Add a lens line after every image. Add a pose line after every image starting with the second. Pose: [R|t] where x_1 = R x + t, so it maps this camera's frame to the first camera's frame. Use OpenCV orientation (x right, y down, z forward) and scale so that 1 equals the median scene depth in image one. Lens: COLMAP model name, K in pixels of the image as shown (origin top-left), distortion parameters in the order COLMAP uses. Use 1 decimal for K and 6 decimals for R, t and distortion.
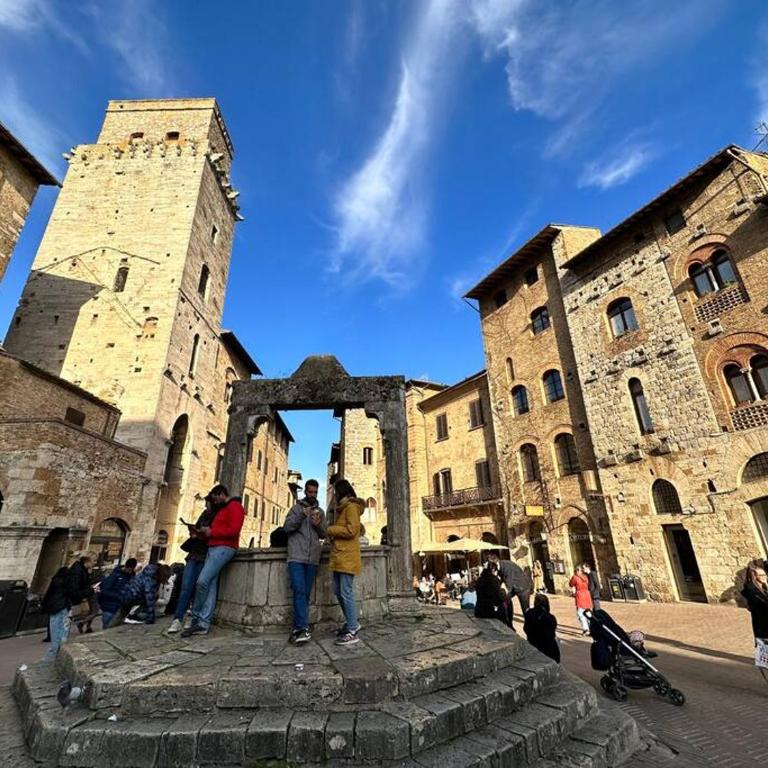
lens RADIAL K [[410.8, 0, 384.0], [0, 410.8, 384.0], [0, 0, 1]] dist [-0.000990, 0.001350]
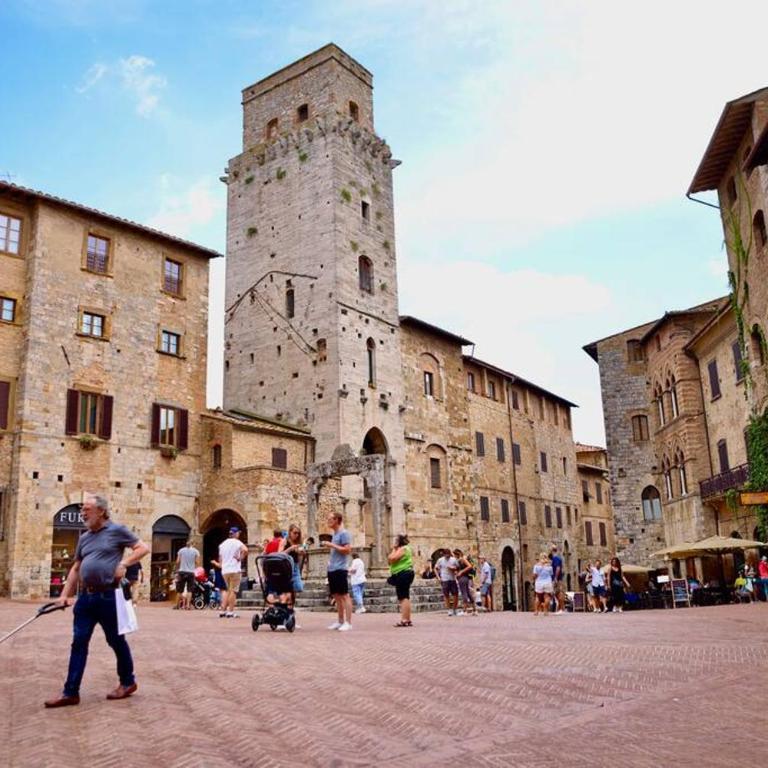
lens RADIAL K [[824.1, 0, 386.0], [0, 824.1, 384.8], [0, 0, 1]] dist [-0.106939, 0.094728]
pose [[0.812767, -0.147914, -0.563499, 0.663968], [0.236271, 0.967808, 0.086745, -0.190512], [0.532528, -0.203642, 0.821550, -0.570029]]
